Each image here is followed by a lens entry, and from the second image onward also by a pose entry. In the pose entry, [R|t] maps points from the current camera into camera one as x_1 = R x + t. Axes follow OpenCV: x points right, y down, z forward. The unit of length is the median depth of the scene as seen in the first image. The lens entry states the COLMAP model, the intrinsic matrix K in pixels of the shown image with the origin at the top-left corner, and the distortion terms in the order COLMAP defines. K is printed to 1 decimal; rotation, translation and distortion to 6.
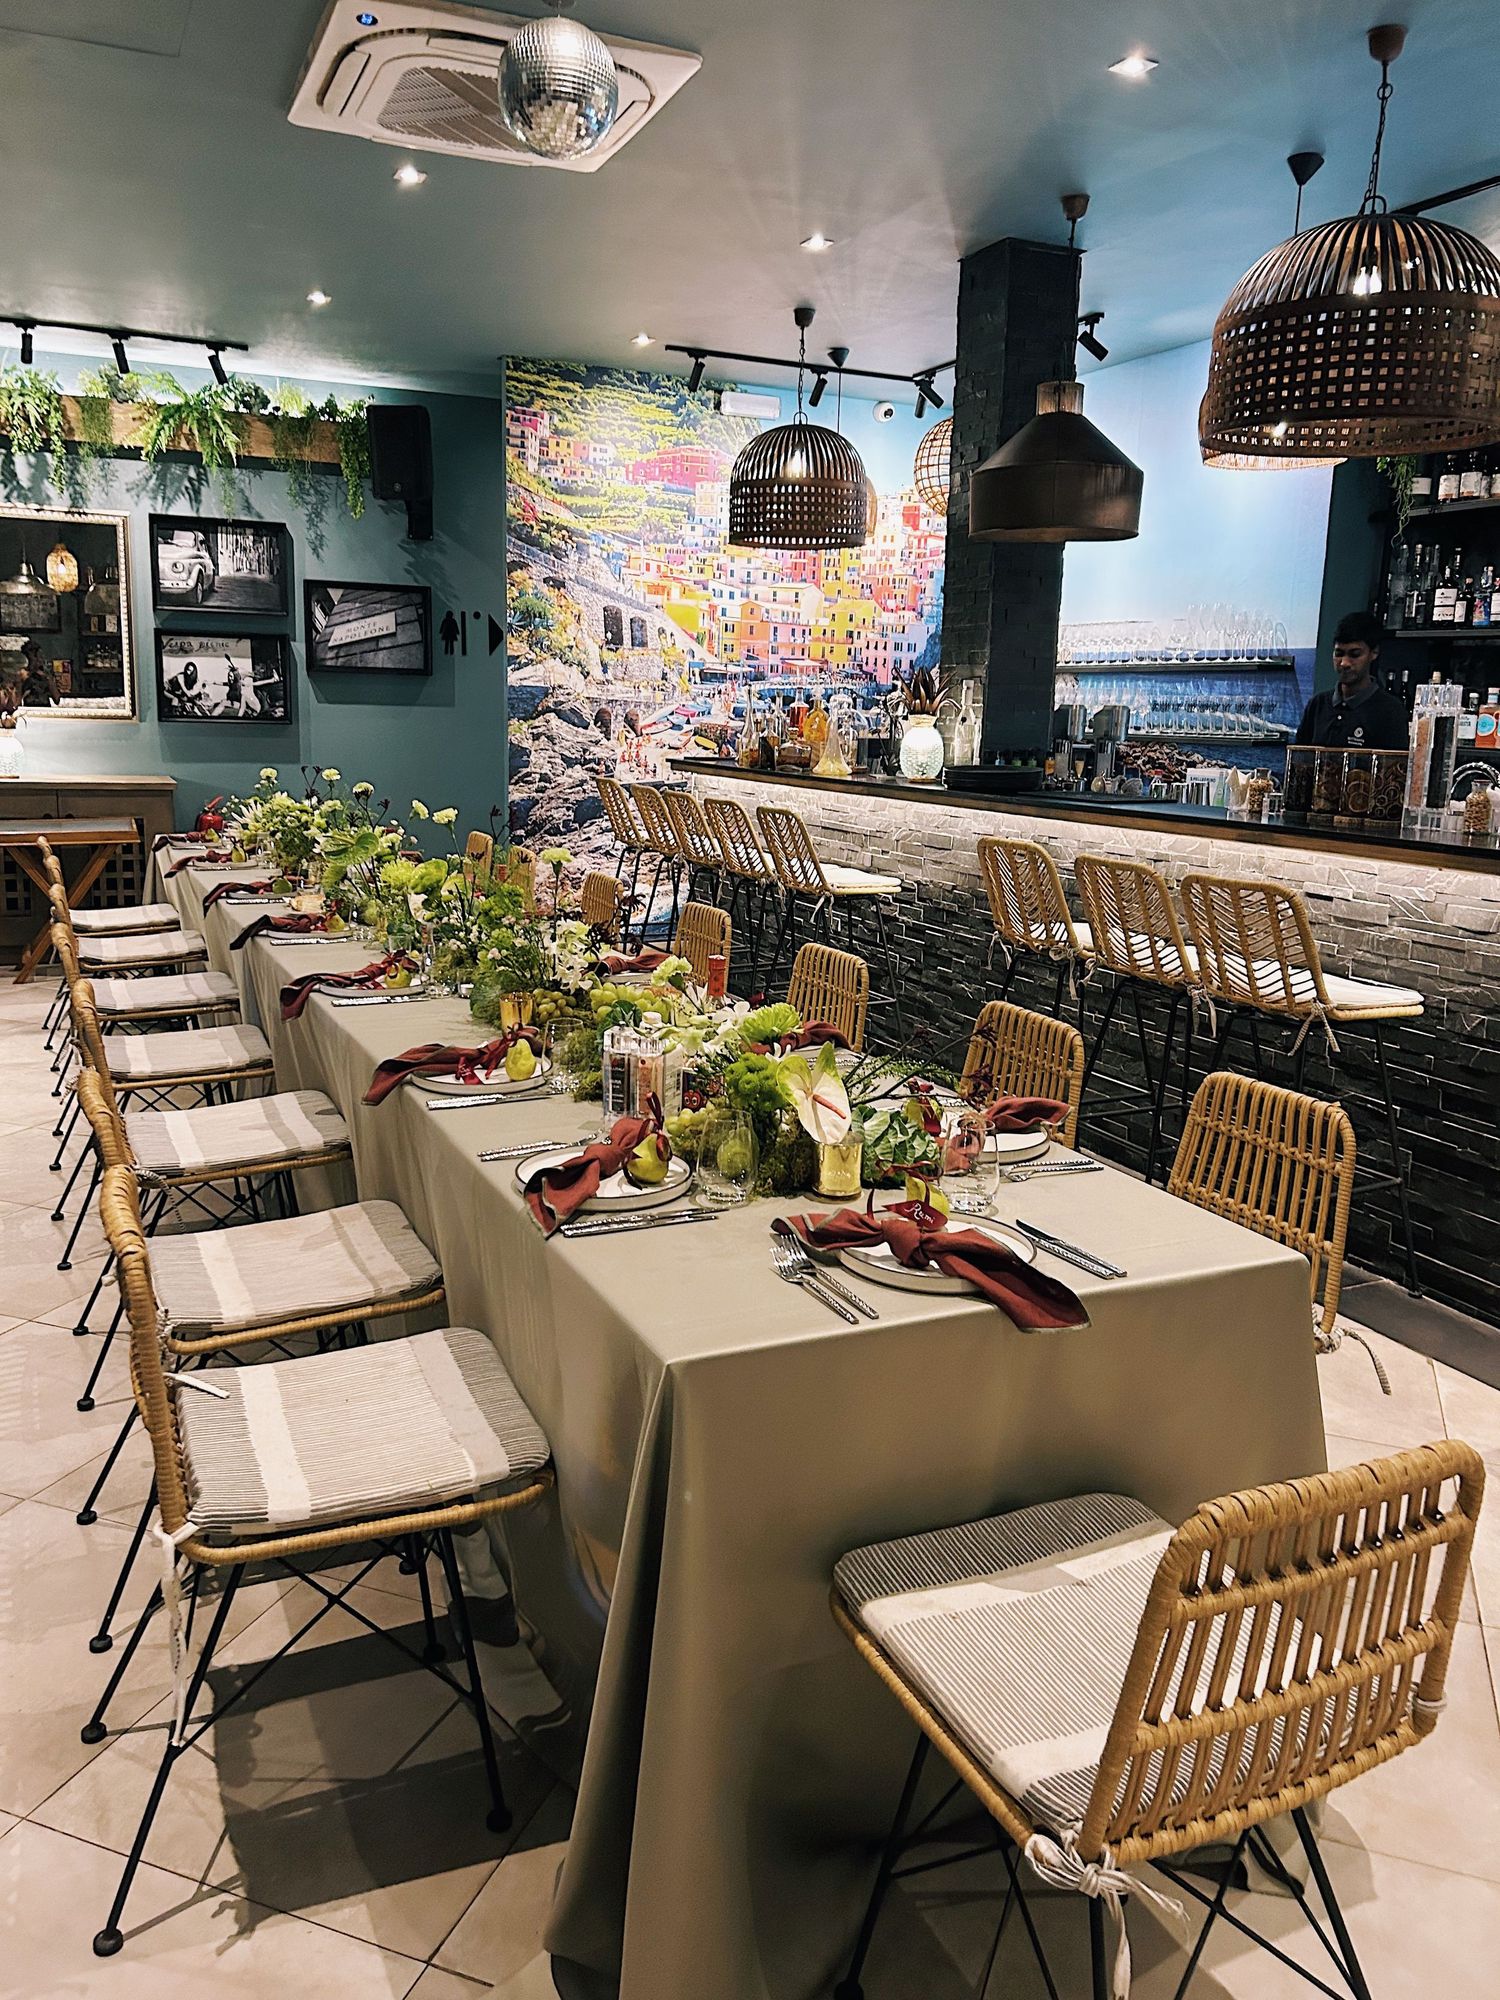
lens RADIAL K [[1508.6, 0, 754.7], [0, 1508.6, 1003.0], [0, 0, 1]] dist [0.028917, -0.039703]
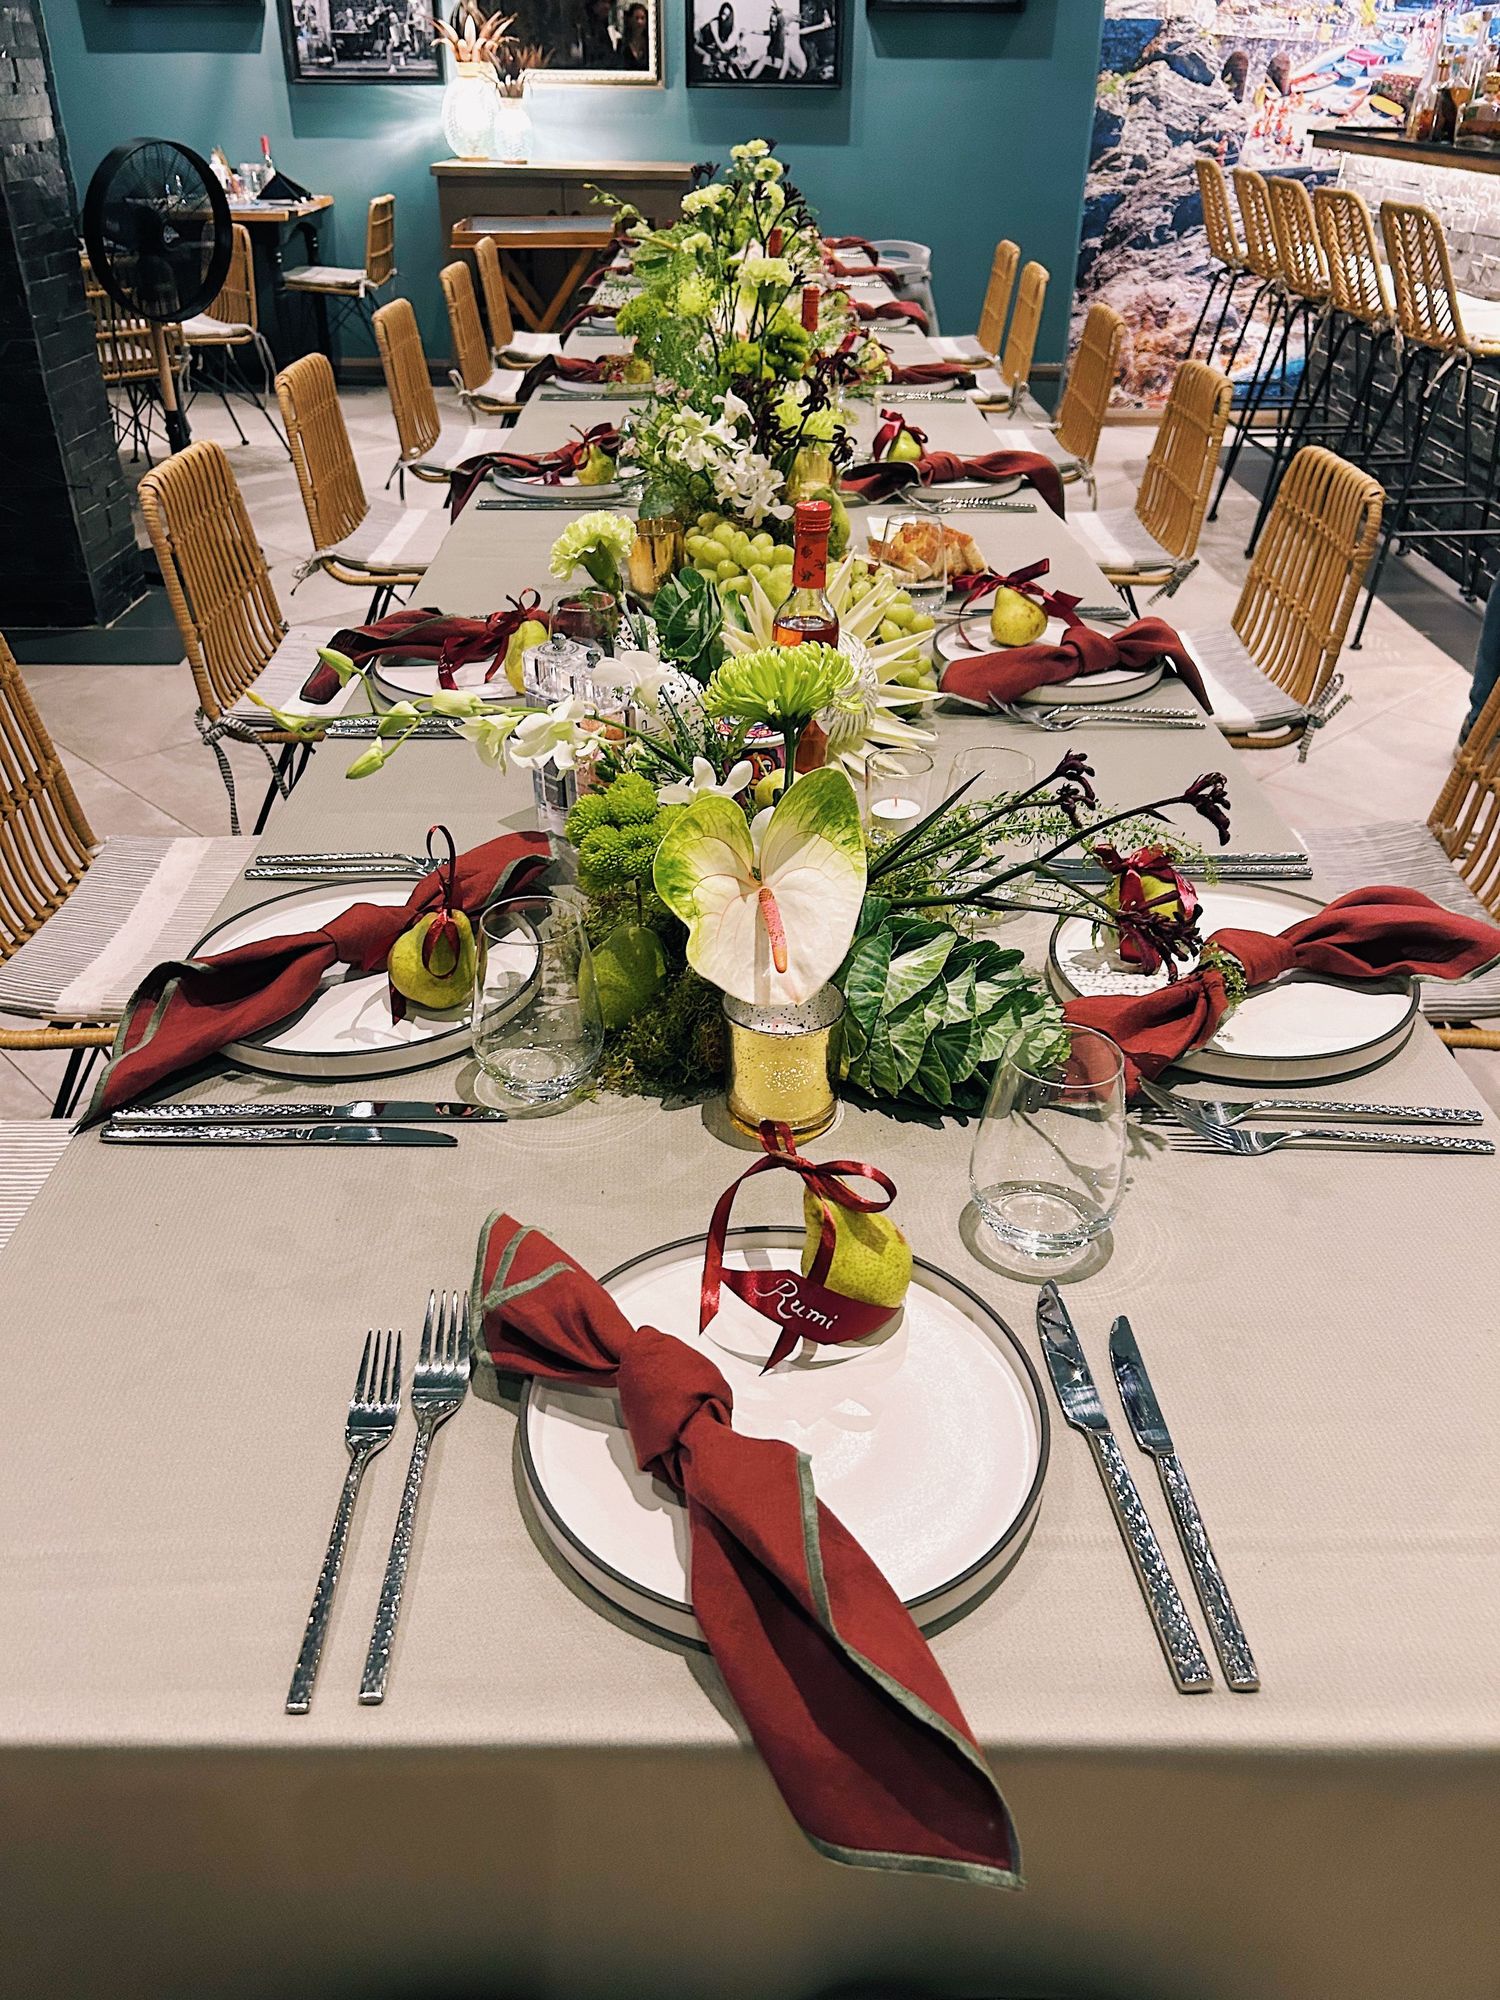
lens RADIAL K [[1508.6, 0, 742.9], [0, 1508.6, 993.6], [0, 0, 1]] dist [0.028917, -0.039703]
pose [[0.900818, 0.207056, -0.381646, 0.053954], [-0.065828, 0.933939, 0.351318, -0.016504], [0.429177, -0.291351, 0.854940, 0.161114]]
